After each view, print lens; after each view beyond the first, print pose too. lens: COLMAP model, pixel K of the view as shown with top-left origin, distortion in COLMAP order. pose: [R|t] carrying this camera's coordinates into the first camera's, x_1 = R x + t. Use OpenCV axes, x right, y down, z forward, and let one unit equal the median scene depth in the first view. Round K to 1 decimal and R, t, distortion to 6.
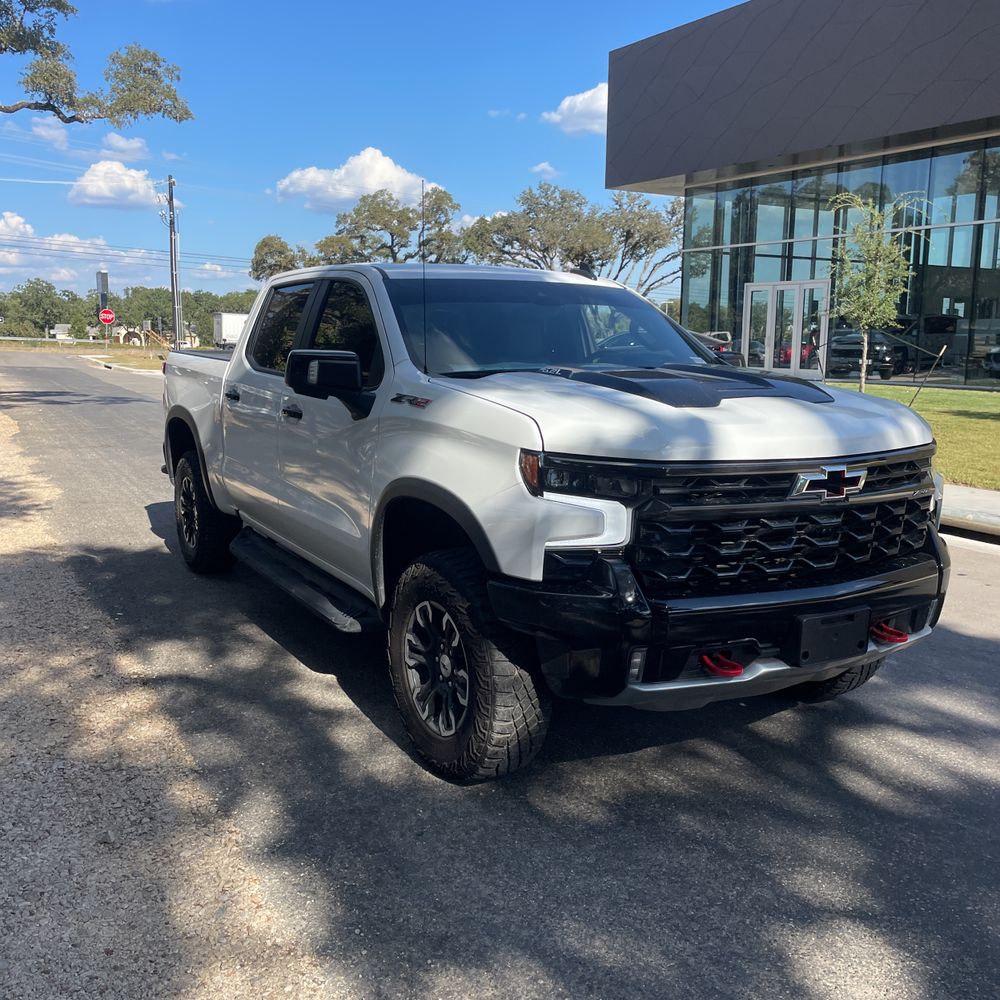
lens RADIAL K [[1013.2, 0, 491.9], [0, 1013.2, 507.2], [0, 0, 1]] dist [0.019244, 0.000000]
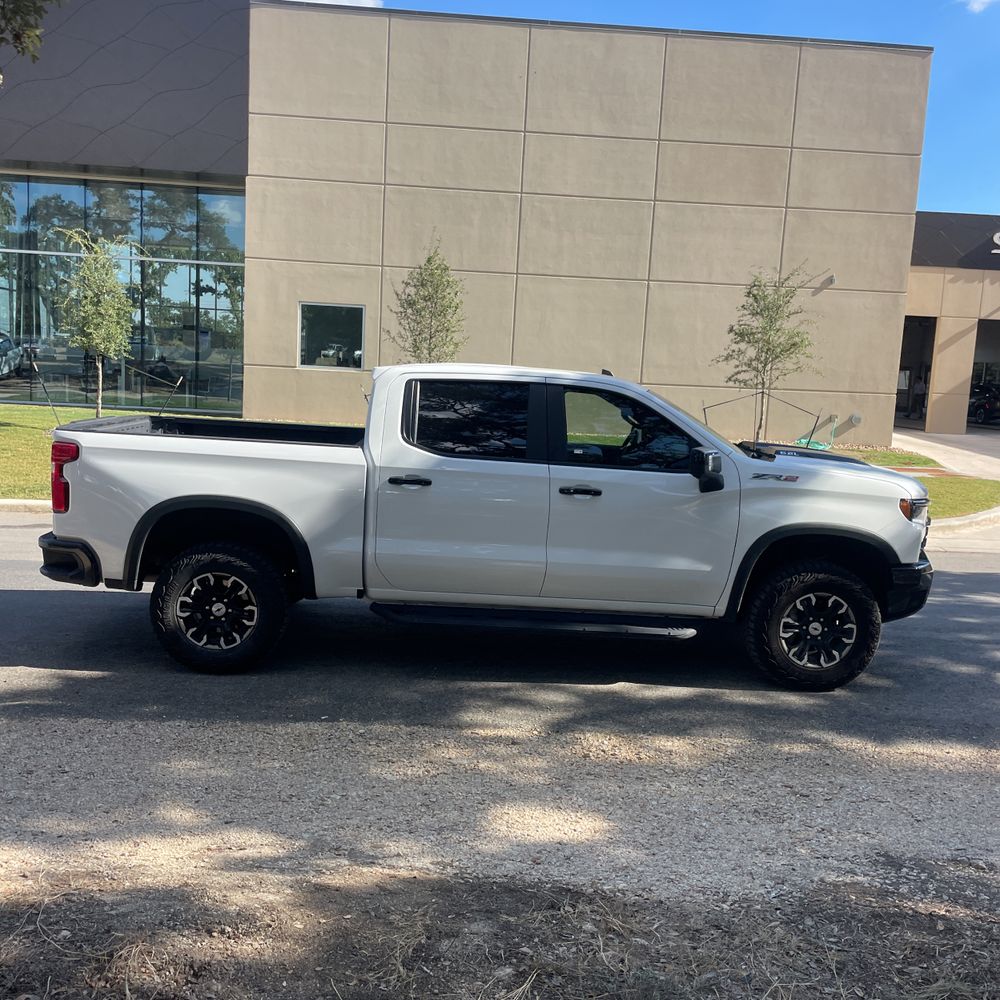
lens RADIAL K [[1013.2, 0, 477.7], [0, 1013.2, 501.1], [0, 0, 1]] dist [0.019244, 0.000000]
pose [[0.484677, -0.110465, 0.867690, -1.444647], [0.111326, 0.991716, 0.064070, -0.187650], [-0.867580, 0.065543, 0.492960, 0.508073]]
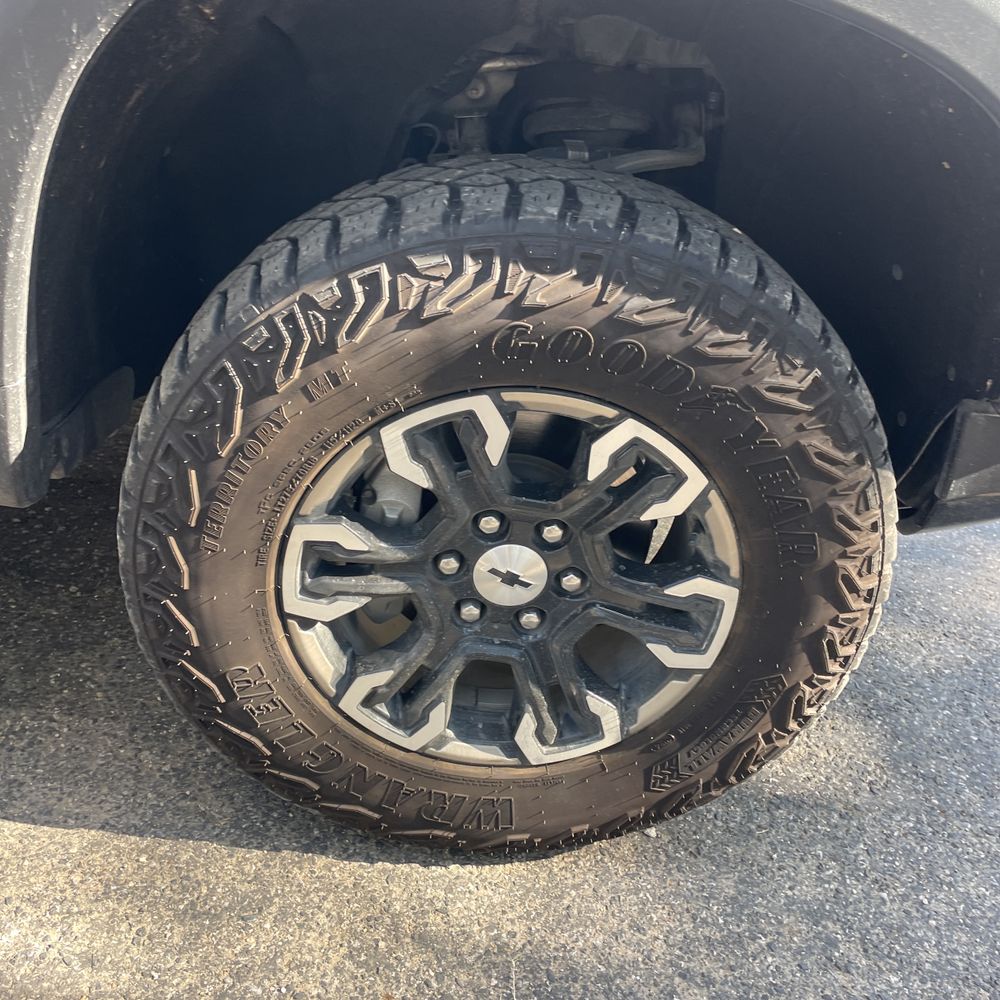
lens RADIAL K [[1013.2, 0, 496.8], [0, 1013.2, 504.0], [0, 0, 1]] dist [0.019244, 0.000000]
pose [[0.506552, -0.405984, 0.760646, -0.216657], [0.020689, 0.887675, 0.460006, -0.001730], [-0.861961, -0.217280, 0.458053, 0.698653]]
